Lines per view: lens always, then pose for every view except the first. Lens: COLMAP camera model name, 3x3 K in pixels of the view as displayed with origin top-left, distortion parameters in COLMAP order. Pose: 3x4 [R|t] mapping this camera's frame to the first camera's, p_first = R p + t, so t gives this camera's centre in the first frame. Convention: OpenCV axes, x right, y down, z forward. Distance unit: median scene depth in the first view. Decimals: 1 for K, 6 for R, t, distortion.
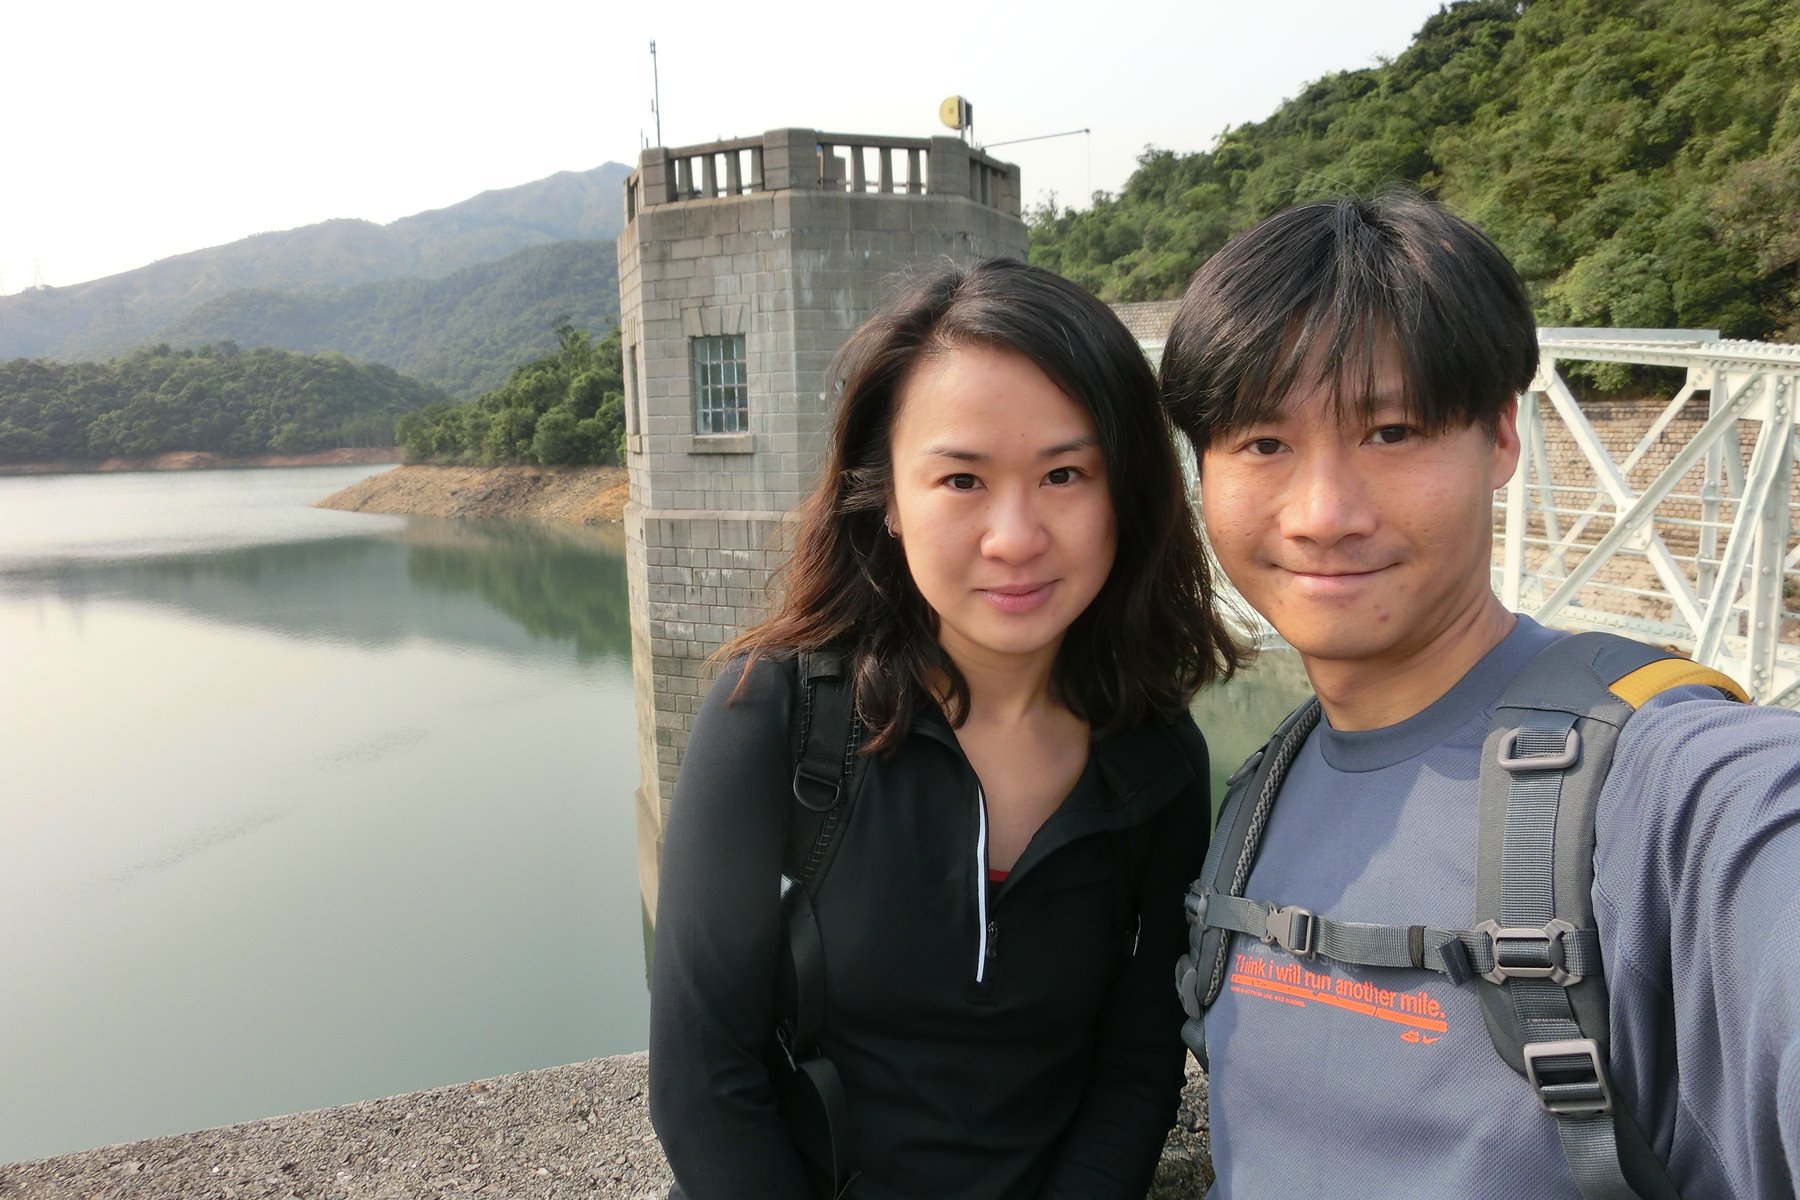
lens RADIAL K [[1244.4, 0, 903.5], [0, 1244.4, 599.3], [0, 0, 1]] dist [-0.062007, 0.012556]
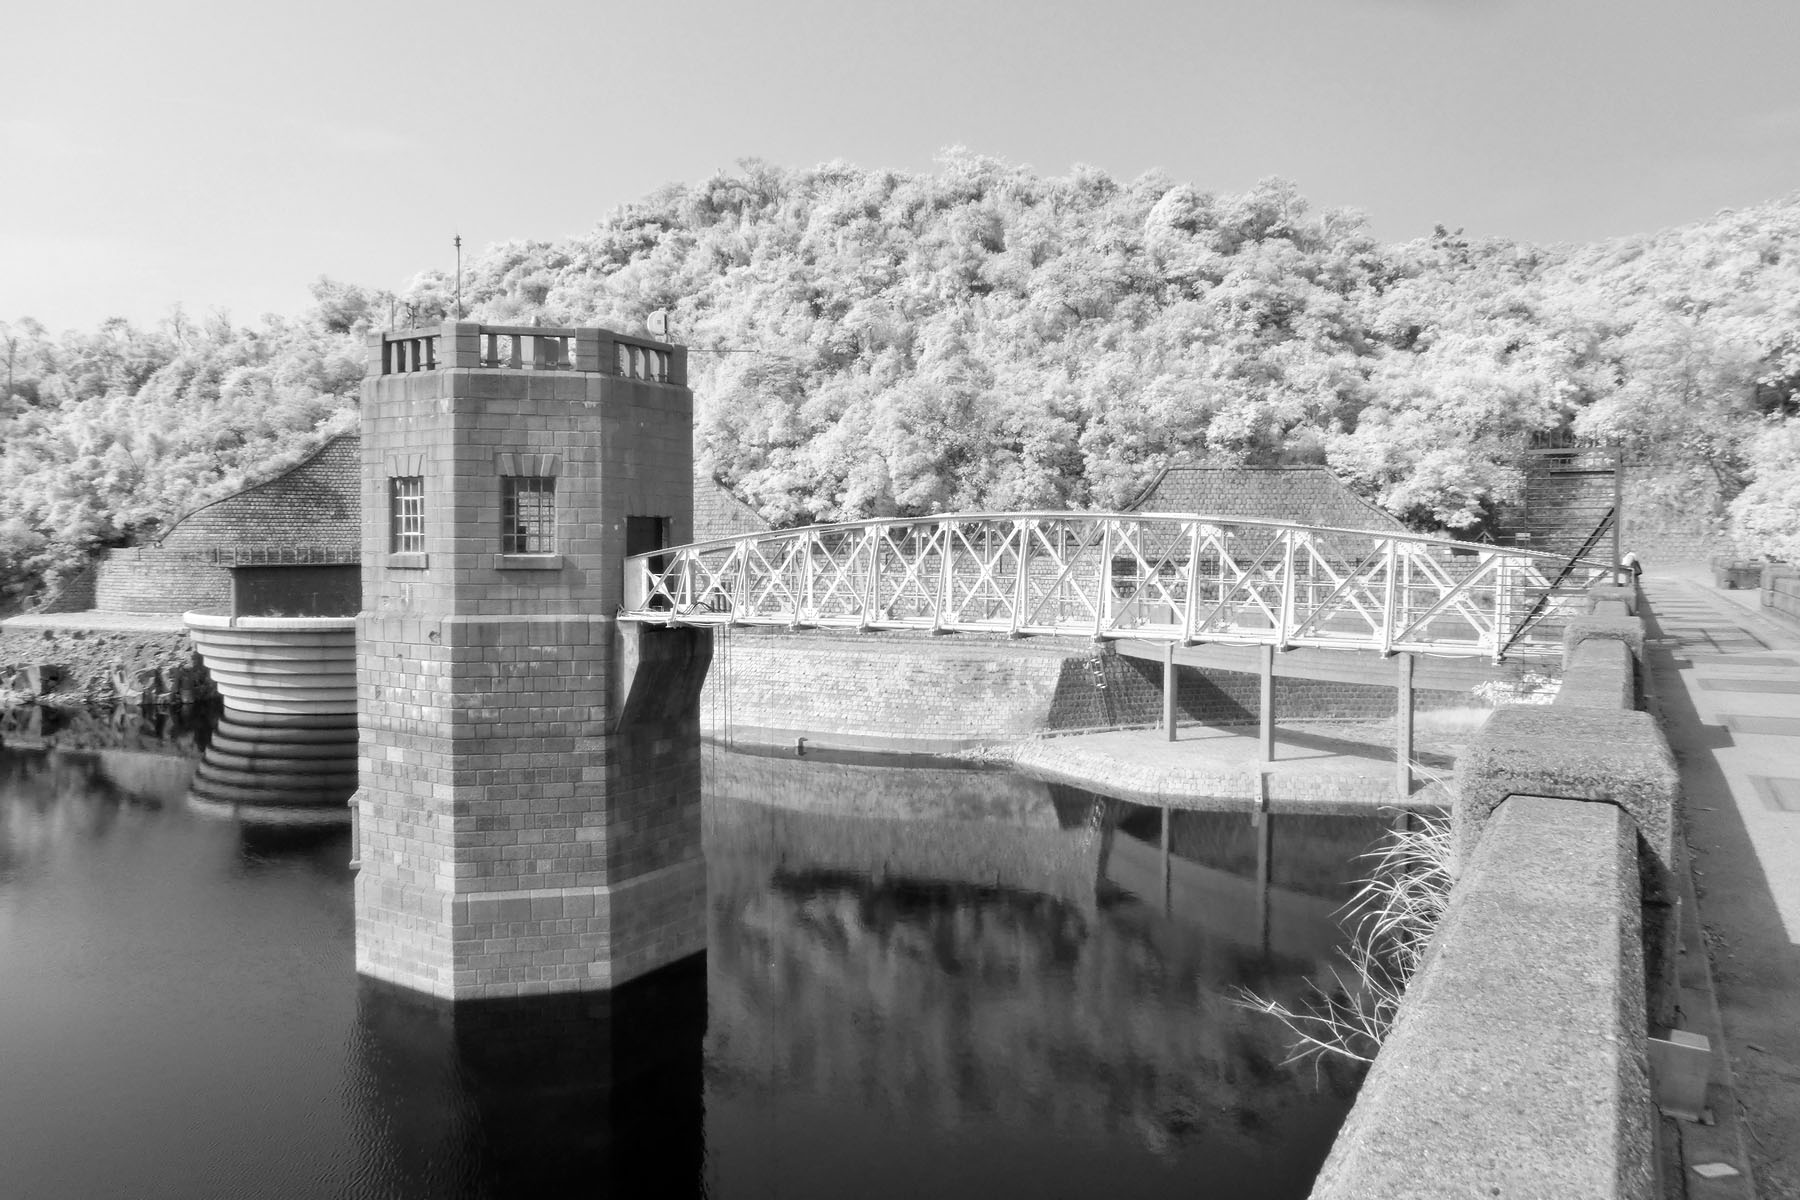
lens RADIAL K [[1244.4, 0, 906.9], [0, 1244.4, 581.5], [0, 0, 1]] dist [-0.062007, 0.012556]
pose [[0.746930, 0.003582, 0.664894, -0.670282], [0.075502, 0.993061, -0.090167, 0.035248], [-0.660602, 0.117550, 0.741476, -0.172168]]
